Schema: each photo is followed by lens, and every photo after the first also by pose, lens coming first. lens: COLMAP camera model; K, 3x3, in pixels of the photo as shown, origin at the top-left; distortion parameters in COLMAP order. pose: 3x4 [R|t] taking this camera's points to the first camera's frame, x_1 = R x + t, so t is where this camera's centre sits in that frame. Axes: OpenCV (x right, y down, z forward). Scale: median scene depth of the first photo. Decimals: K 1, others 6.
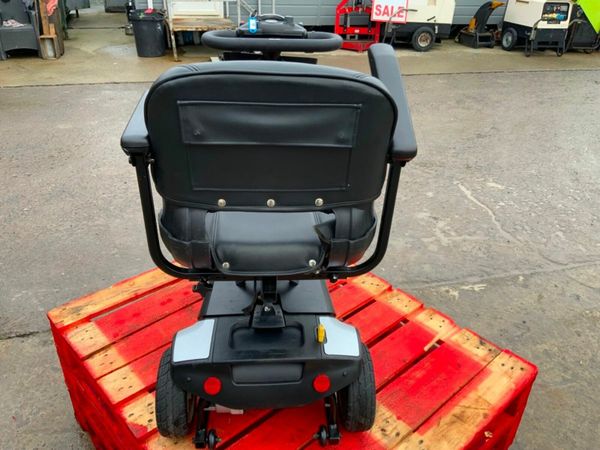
lens RADIAL K [[500.6, 0, 300.0], [0, 500.6, 225.0], [0, 0, 1]] dist [0.095038, -0.198386]
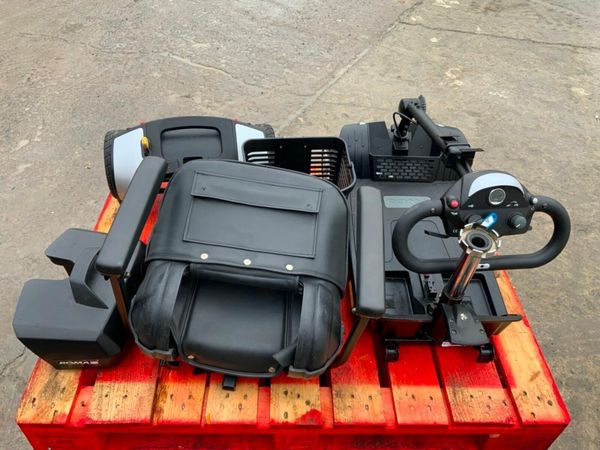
lens RADIAL K [[500.6, 0, 300.0], [0, 500.6, 225.0], [0, 0, 1]] dist [0.095038, -0.198386]
pose [[0.656385, -0.491817, 0.572079, -0.474262], [0.336303, 0.869534, 0.361677, -0.141471], [-0.675321, -0.045007, 0.736149, 0.283882]]
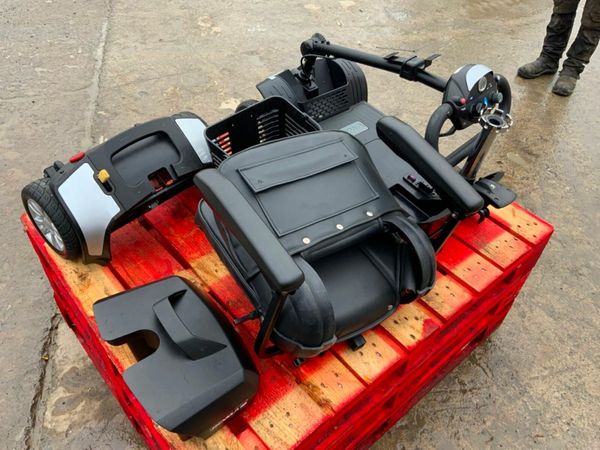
lens RADIAL K [[500.6, 0, 300.0], [0, 500.6, 225.0], [0, 0, 1]] dist [0.095038, -0.198386]
pose [[0.028957, -0.706922, 0.706698, -0.624855], [0.440404, 0.643698, 0.625857, -0.311553], [-0.897333, 0.293109, 0.329971, 0.607155]]
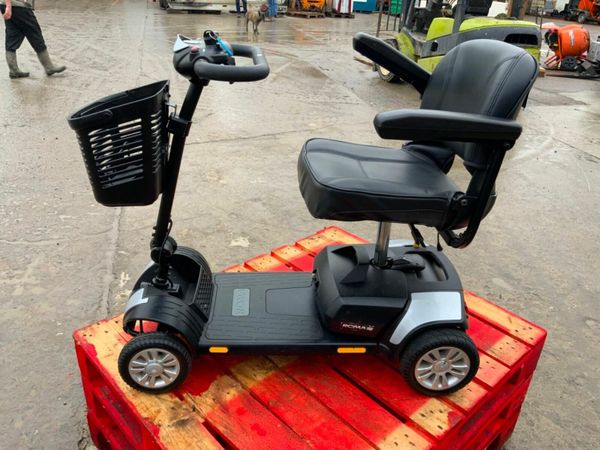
lens RADIAL K [[500.5, 0, 300.0], [0, 500.5, 225.0], [0, 0, 1]] dist [0.051547, -0.083088]
pose [[-0.017671, -0.472686, 0.881054, -0.757765], [0.437784, 0.788575, 0.431851, -0.370070], [-0.898907, 0.393342, 0.193000, 0.664011]]
